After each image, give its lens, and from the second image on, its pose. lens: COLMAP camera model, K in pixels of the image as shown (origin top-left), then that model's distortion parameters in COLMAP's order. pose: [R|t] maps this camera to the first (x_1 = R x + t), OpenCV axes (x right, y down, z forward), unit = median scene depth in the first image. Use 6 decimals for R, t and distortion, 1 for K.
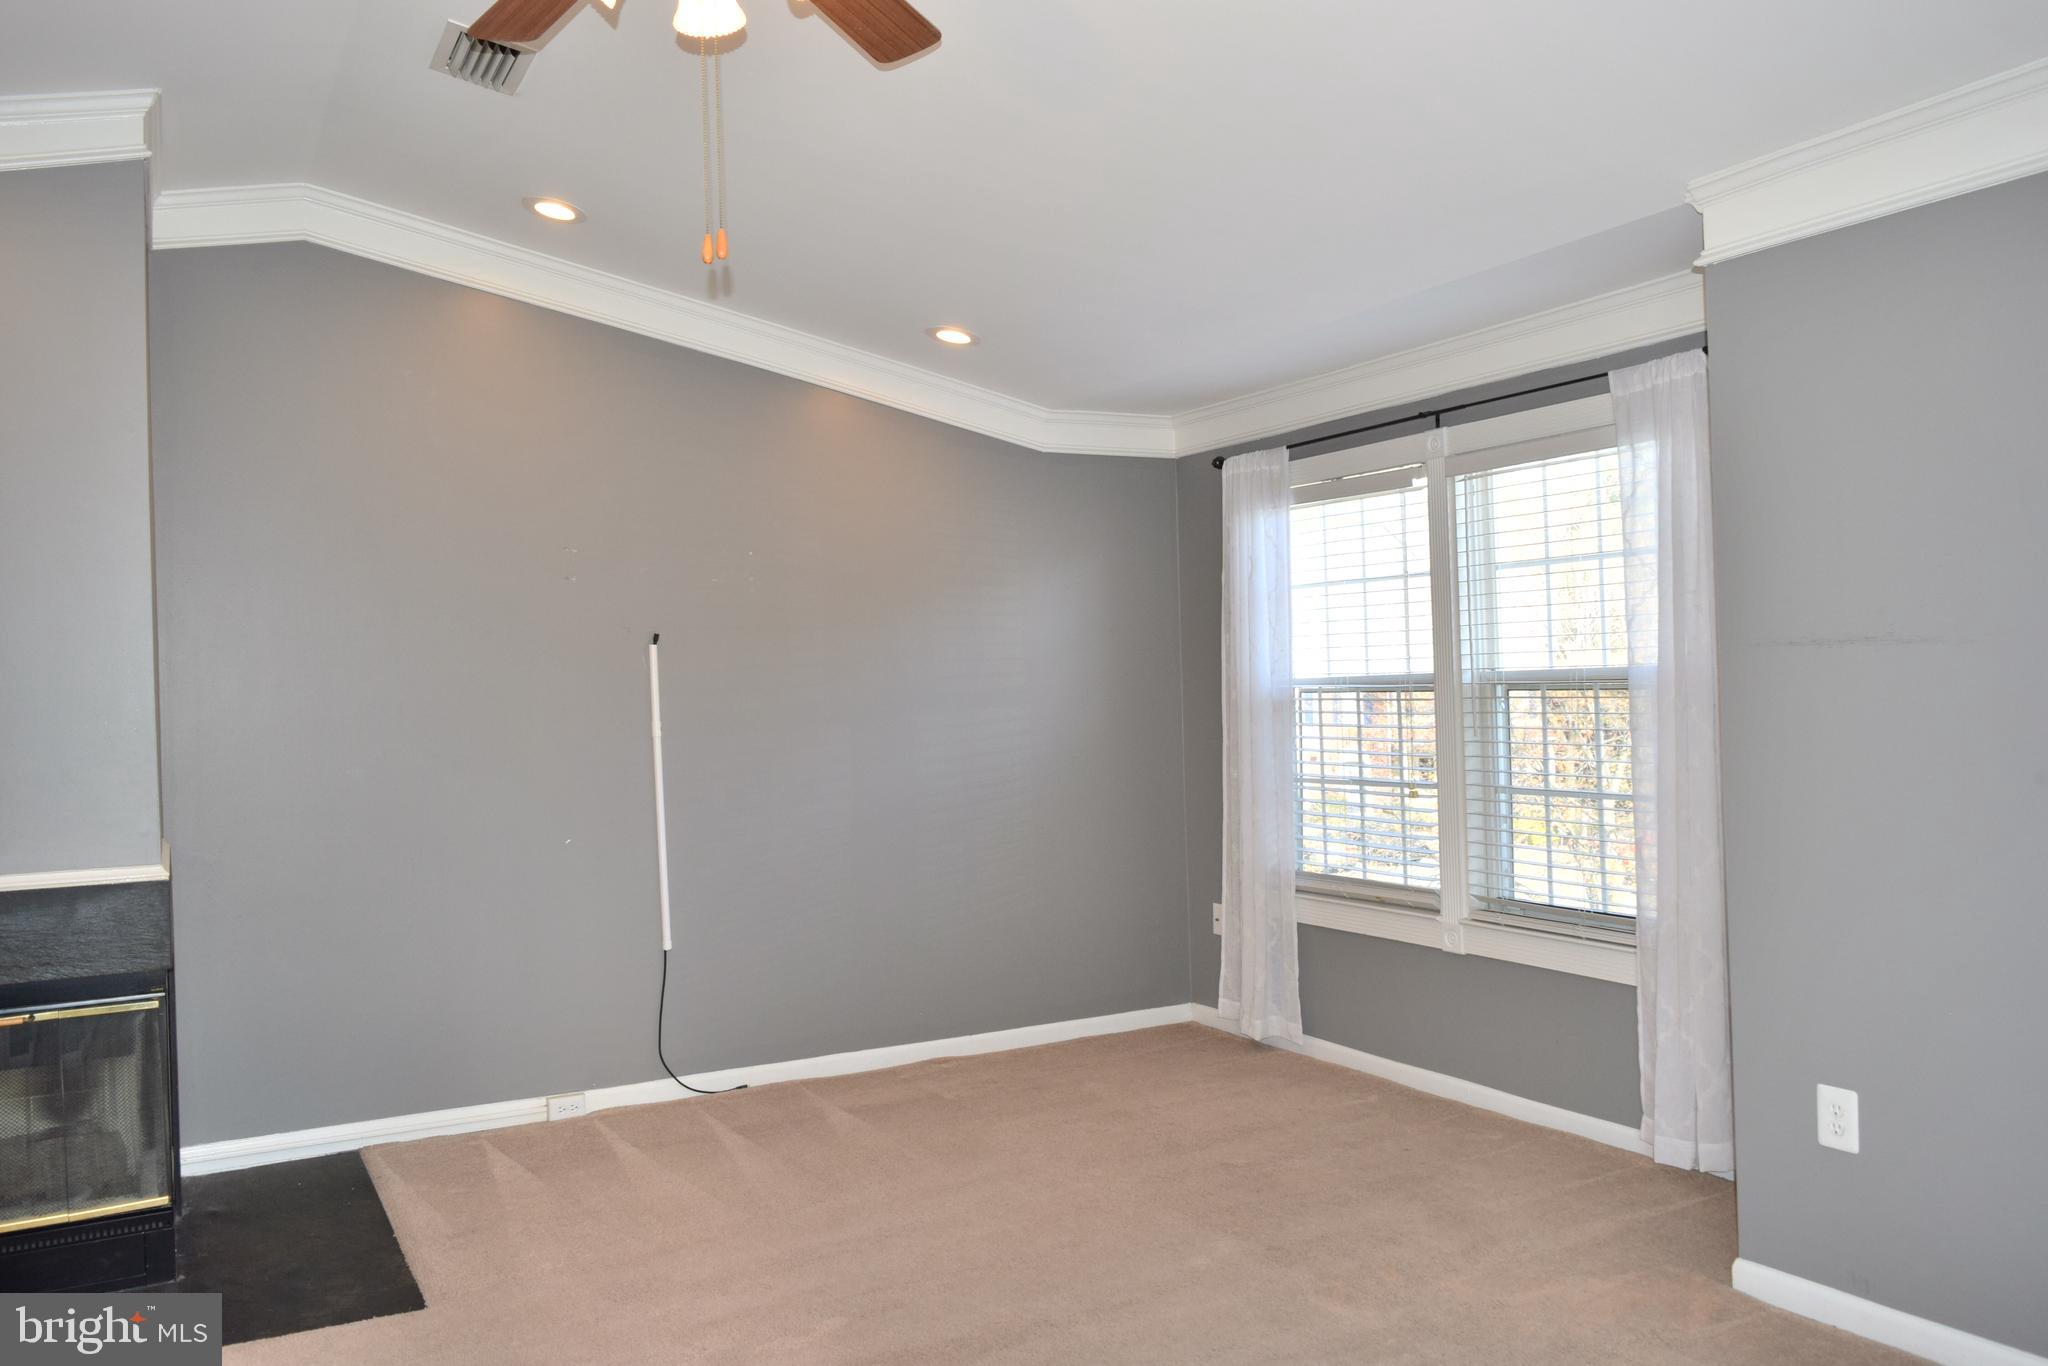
lens RADIAL K [[1584.2, 0, 1024.0], [0, 1584.2, 683.0], [0, 0, 1]] dist [-0.021834, 0.007765]
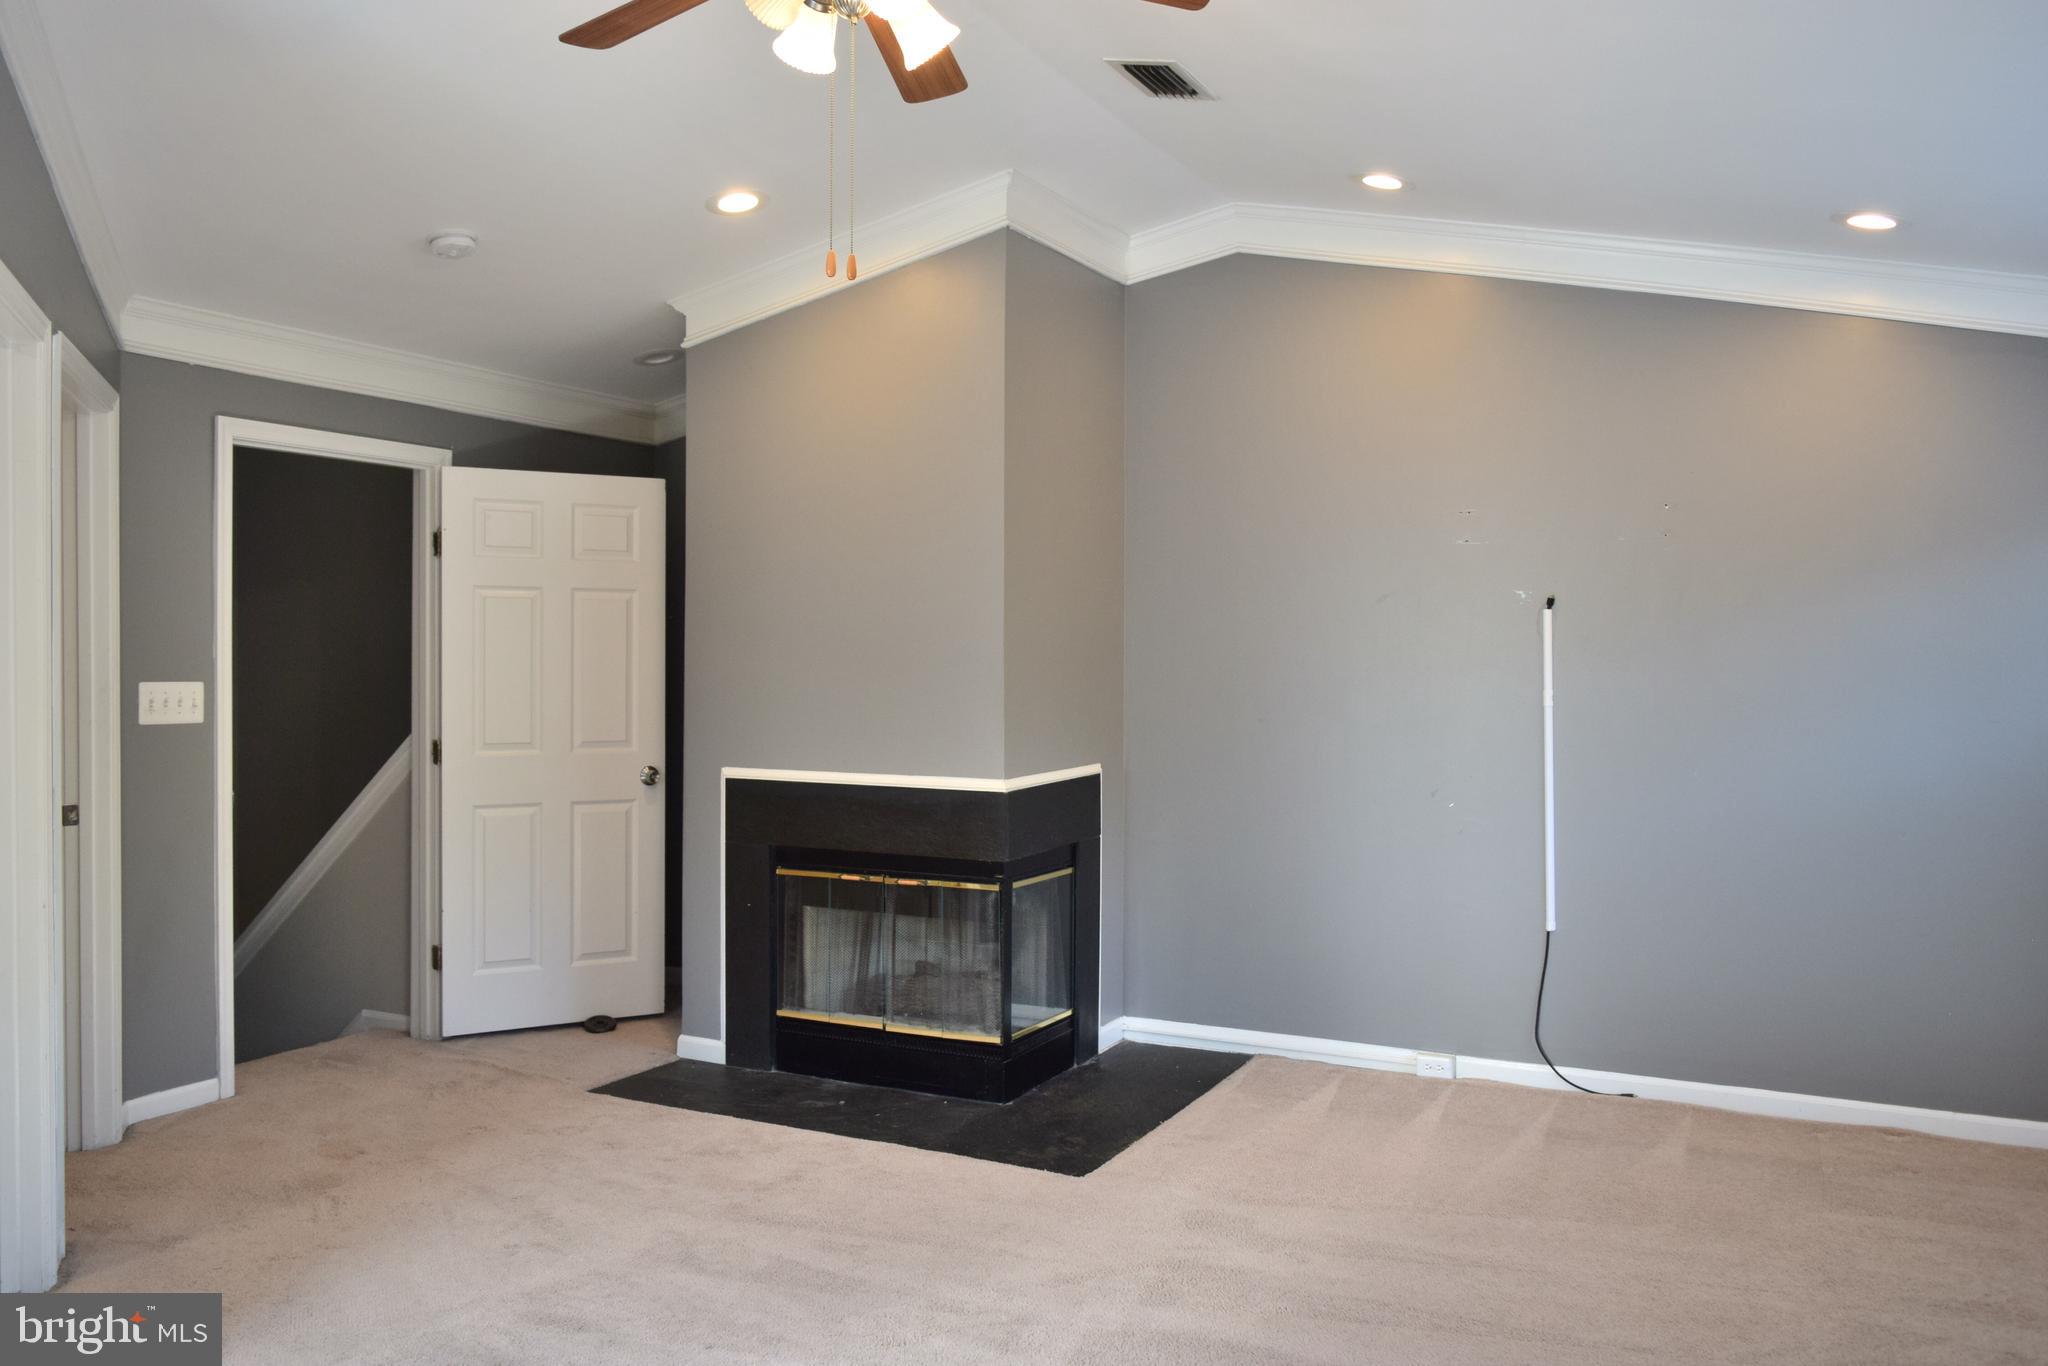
lens RADIAL K [[1584.2, 0, 1024.0], [0, 1584.2, 683.0], [0, 0, 1]] dist [-0.021834, 0.007765]
pose [[0.567561, 0.045931, -0.822049, 0.407176], [-0.022826, 0.998937, 0.040055, -0.012038], [0.823015, -0.003969, 0.568006, 0.222681]]
